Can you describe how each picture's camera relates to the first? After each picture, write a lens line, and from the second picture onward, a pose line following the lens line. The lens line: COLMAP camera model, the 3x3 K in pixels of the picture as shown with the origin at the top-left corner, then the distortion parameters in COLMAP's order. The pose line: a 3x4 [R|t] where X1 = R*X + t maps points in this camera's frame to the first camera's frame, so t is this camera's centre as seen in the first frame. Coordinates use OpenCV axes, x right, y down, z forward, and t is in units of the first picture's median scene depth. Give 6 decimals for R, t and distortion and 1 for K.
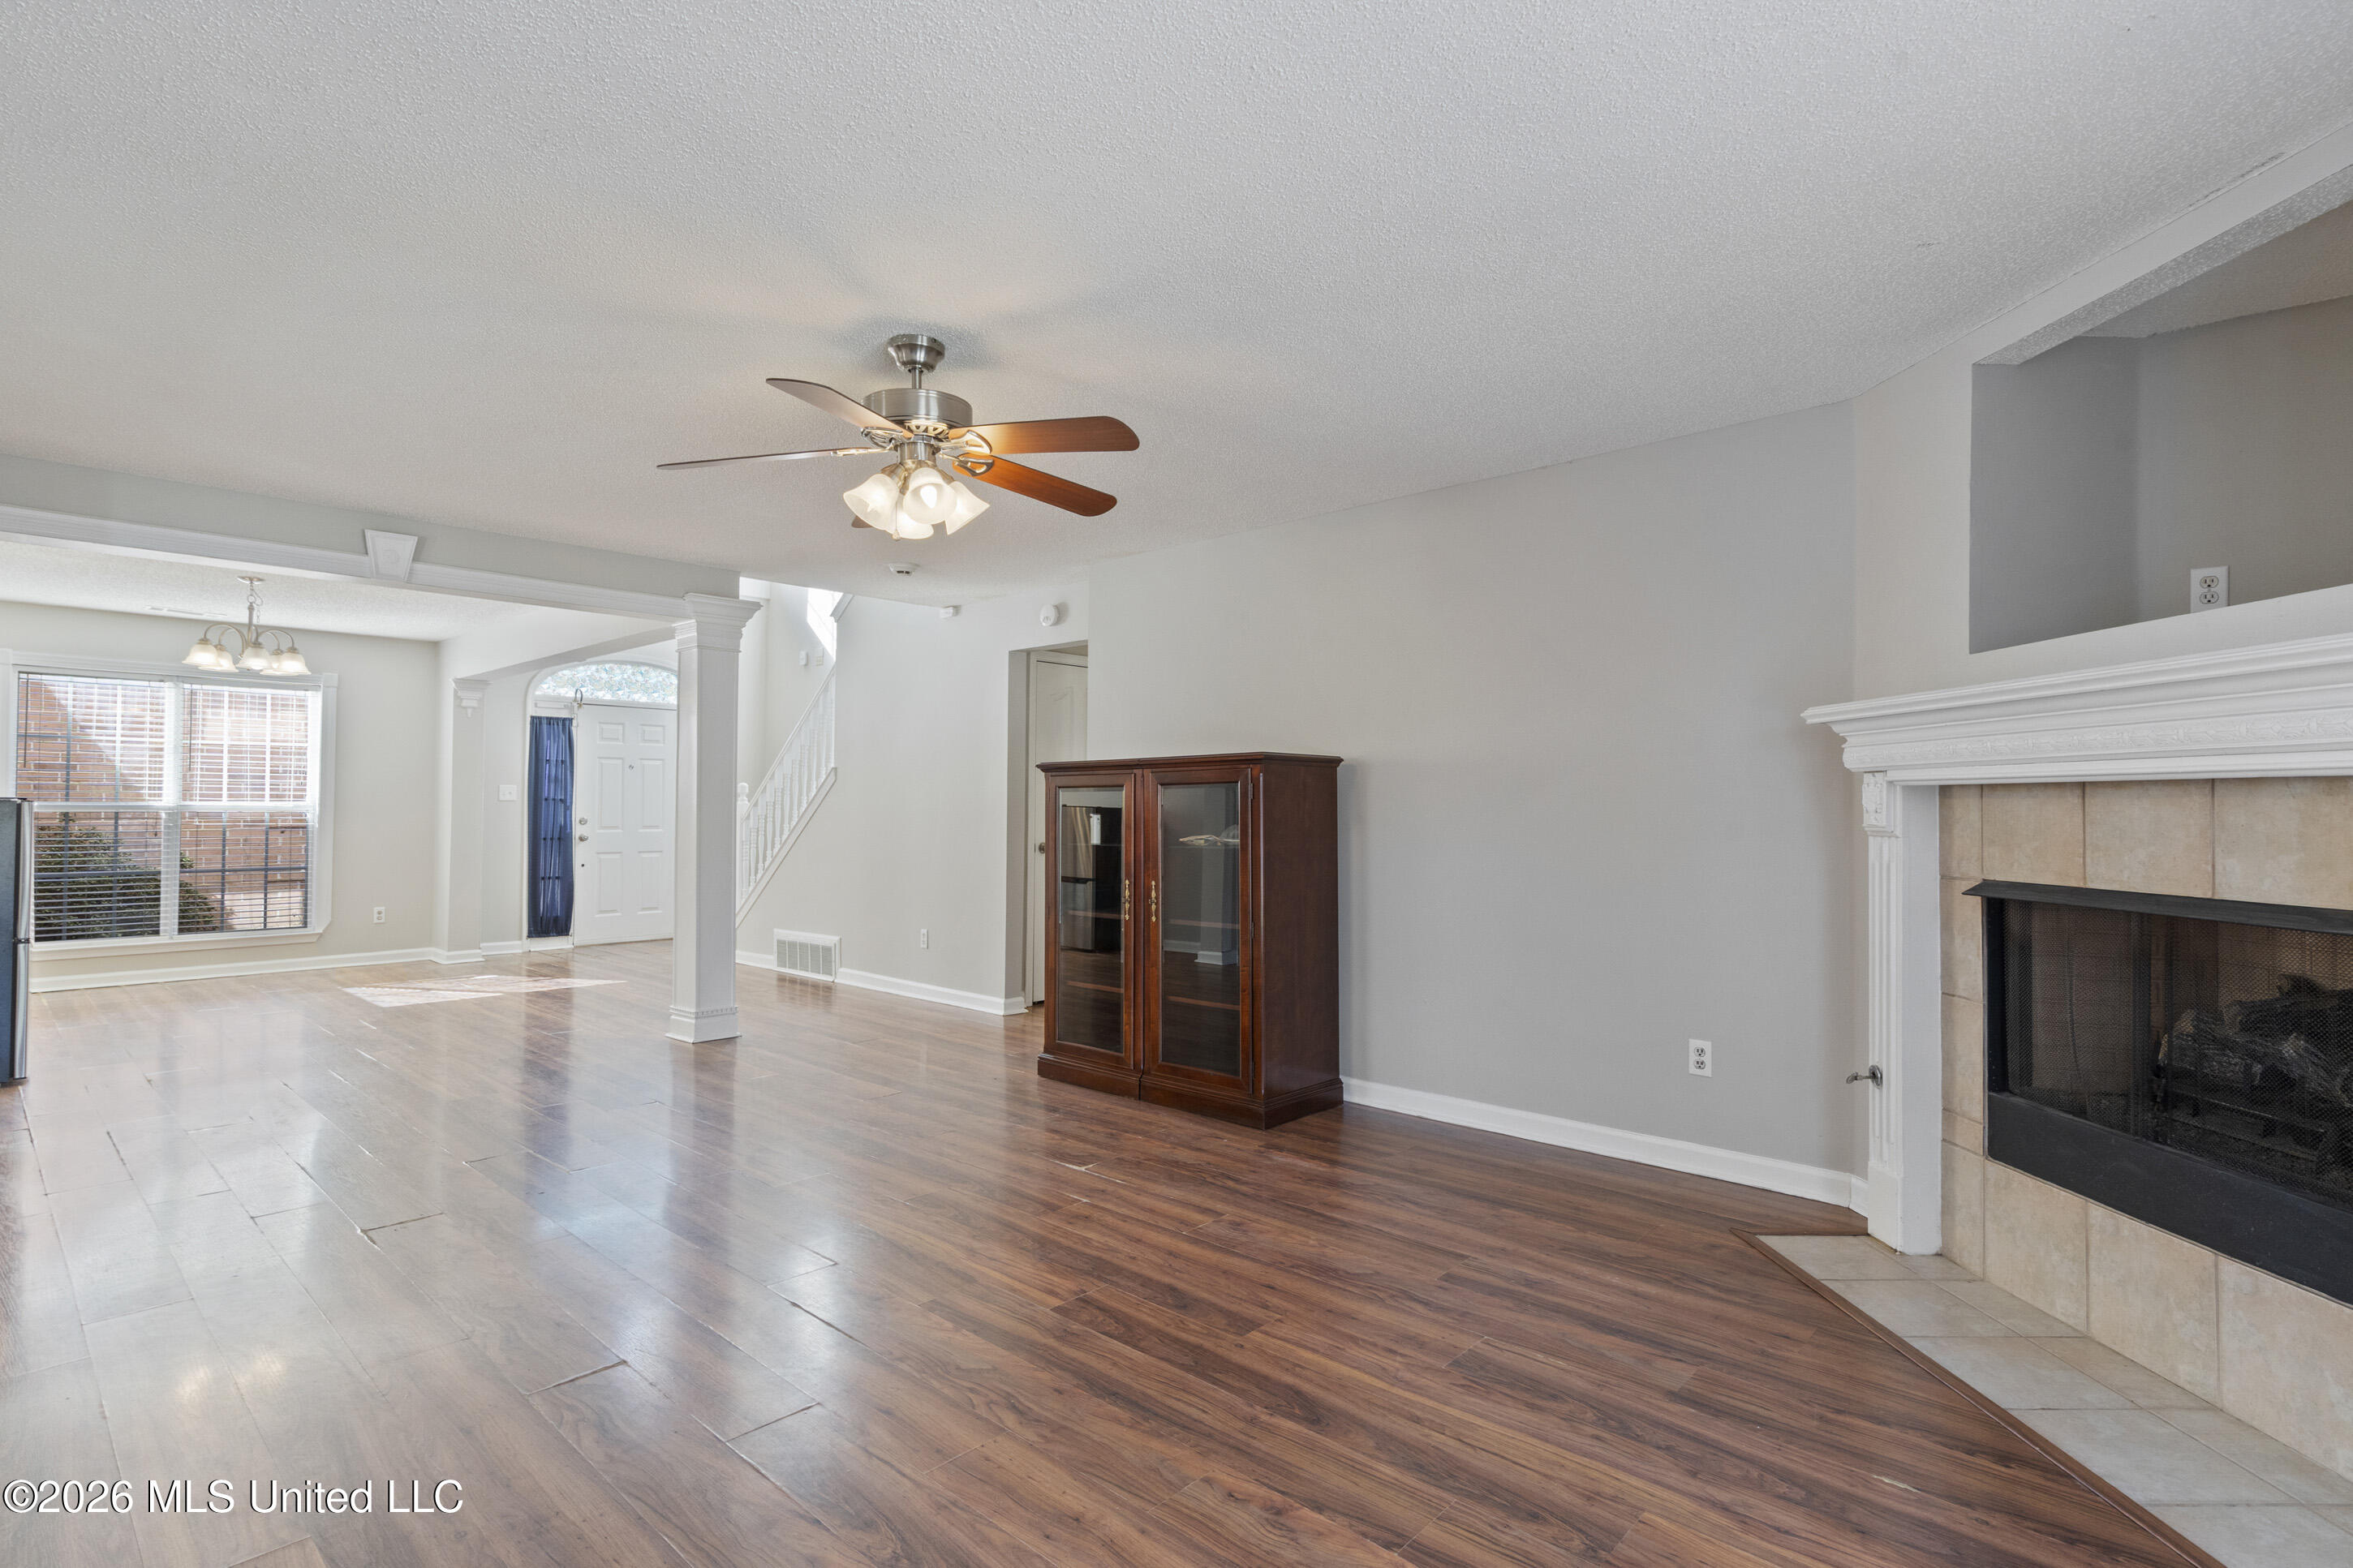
lens RADIAL K [[1089.7, 0, 1162.9], [0, 1089.7, 798.6], [0, 0, 1]] dist [-0.002797, 0.001482]
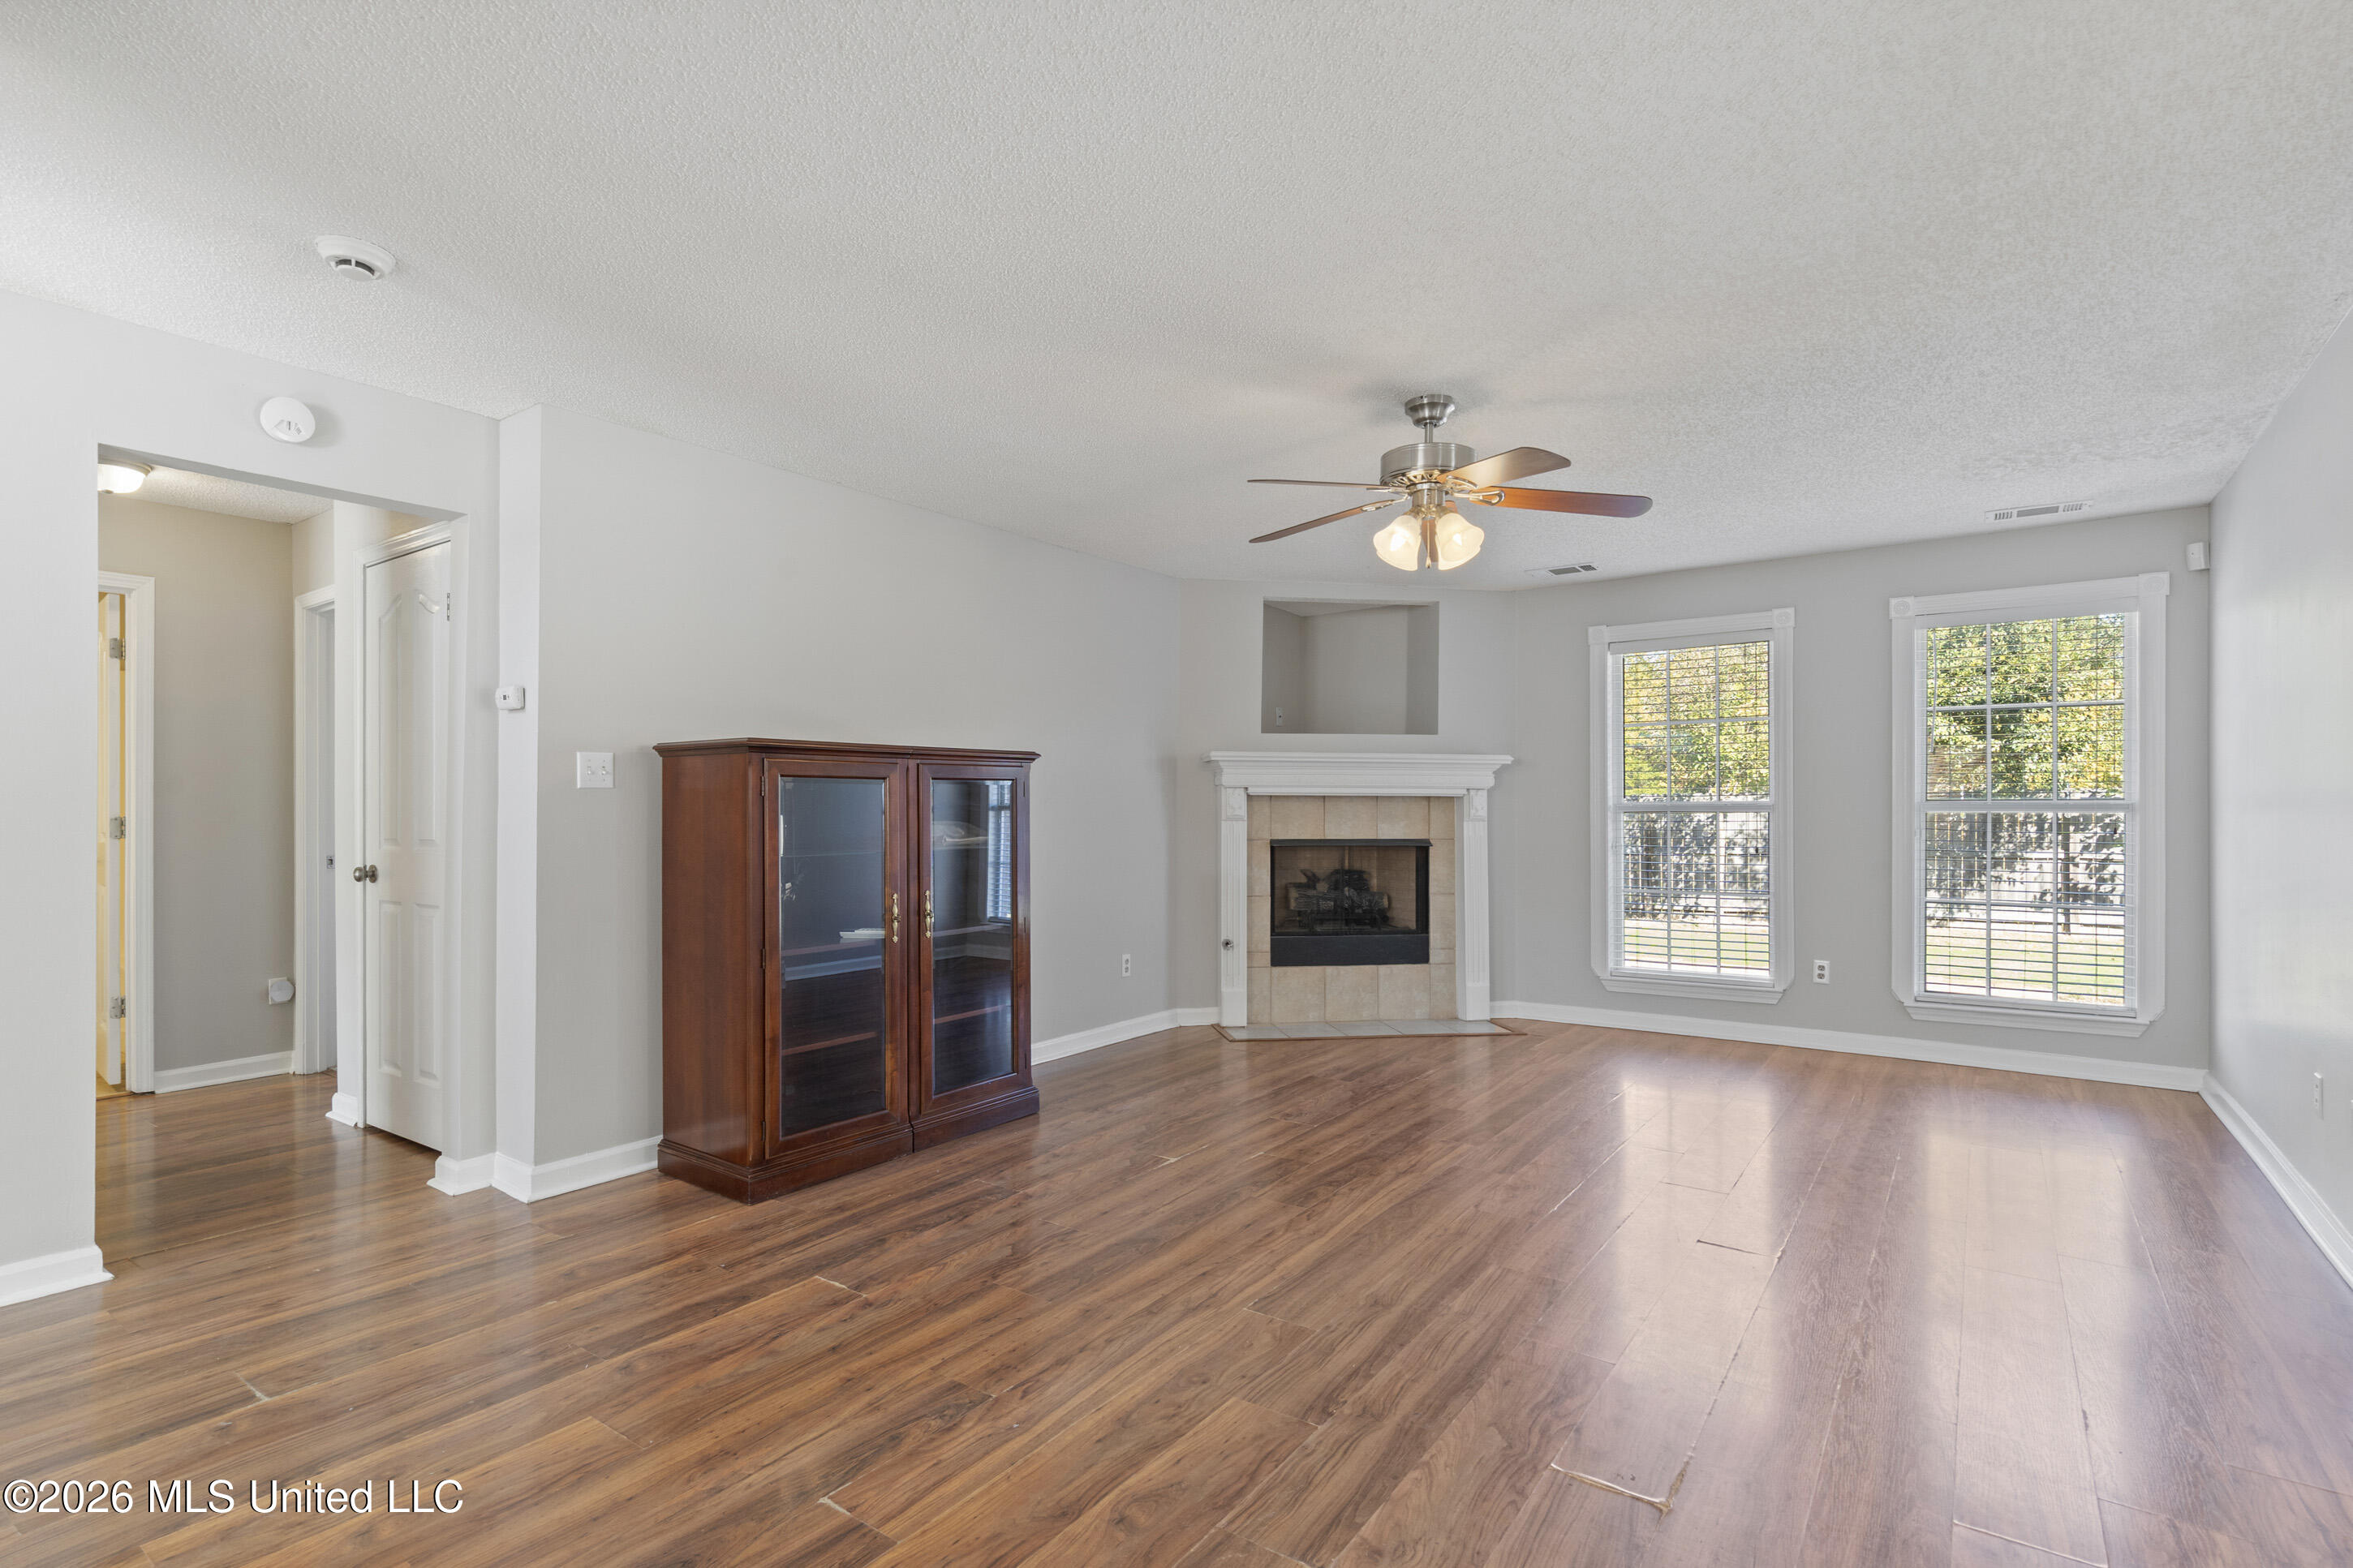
lens RADIAL K [[1089.7, 0, 1159.9], [0, 1089.7, 793.0], [0, 0, 1]] dist [-0.002797, 0.001482]
pose [[-0.086629, 0.010108, 0.996189, -1.339512], [-0.014389, 0.999832, -0.011396, 0.008941], [-0.996137, -0.015322, -0.086469, 1.353311]]
